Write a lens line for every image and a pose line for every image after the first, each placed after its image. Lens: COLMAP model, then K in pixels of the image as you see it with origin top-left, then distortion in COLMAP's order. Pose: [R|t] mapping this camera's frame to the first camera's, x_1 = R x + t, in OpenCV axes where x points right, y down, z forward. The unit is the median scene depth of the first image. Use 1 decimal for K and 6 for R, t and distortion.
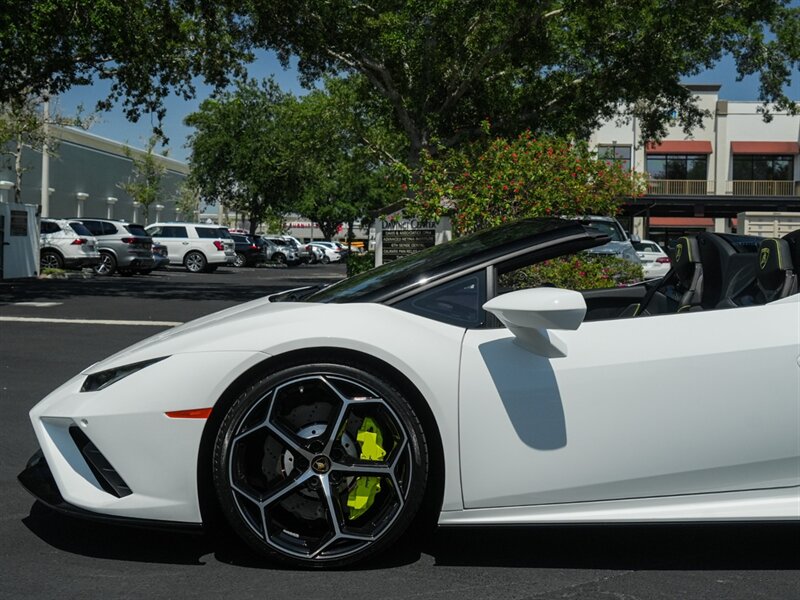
lens RADIAL K [[1063.9, 0, 379.1], [0, 1063.9, 262.2], [0, 0, 1]] dist [-0.019771, 0.005923]
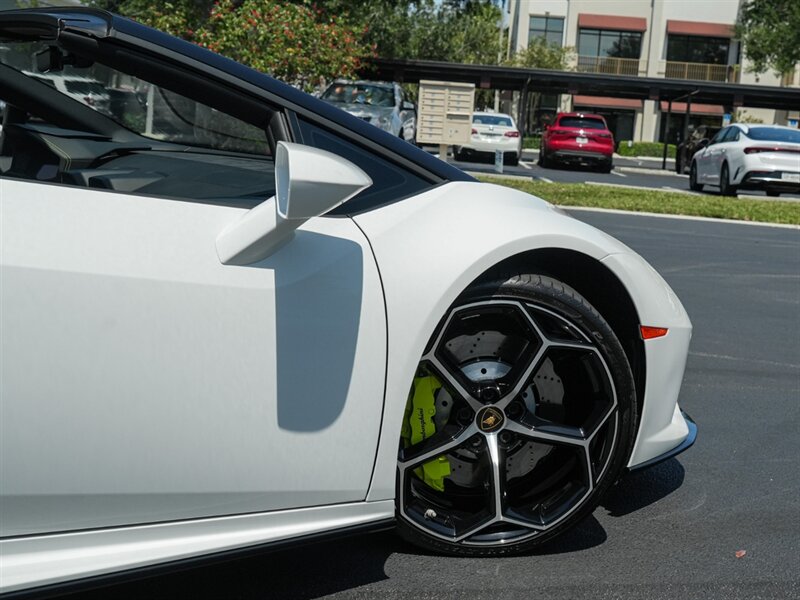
lens RADIAL K [[1152.8, 0, 432.3], [0, 1152.8, 299.6], [0, 0, 1]] dist [-0.034641, -0.039002]
pose [[0.996284, 0.040609, 0.075949, 0.116679], [-0.050922, 0.988955, 0.139196, 0.004842], [-0.069457, -0.142546, 0.987348, -0.094816]]
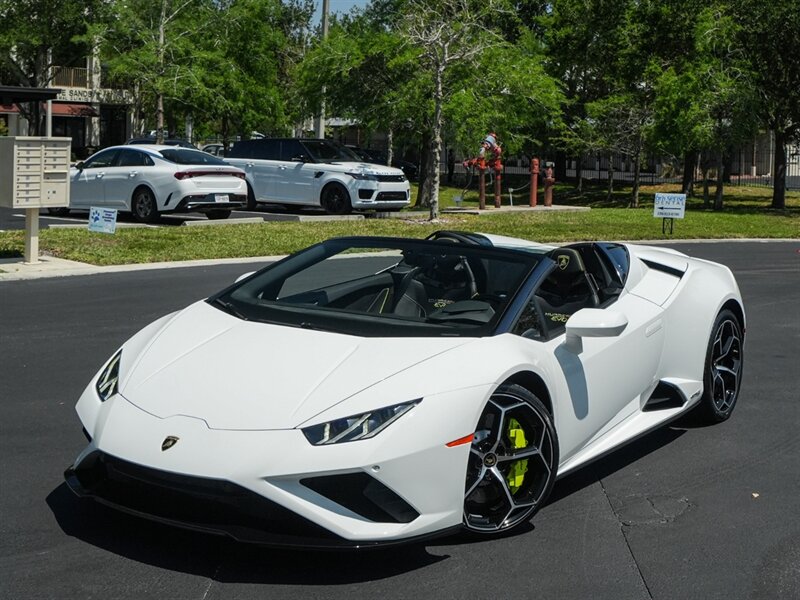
lens RADIAL K [[1231.7, 0, 471.5], [0, 1231.7, 230.3], [0, 0, 1]] dist [-0.038722, -0.055814]
pose [[0.581226, -0.059723, 0.811548, -0.131724], [-0.005298, 0.997004, 0.077165, -0.021282], [-0.813725, -0.049150, 0.579168, 0.012261]]
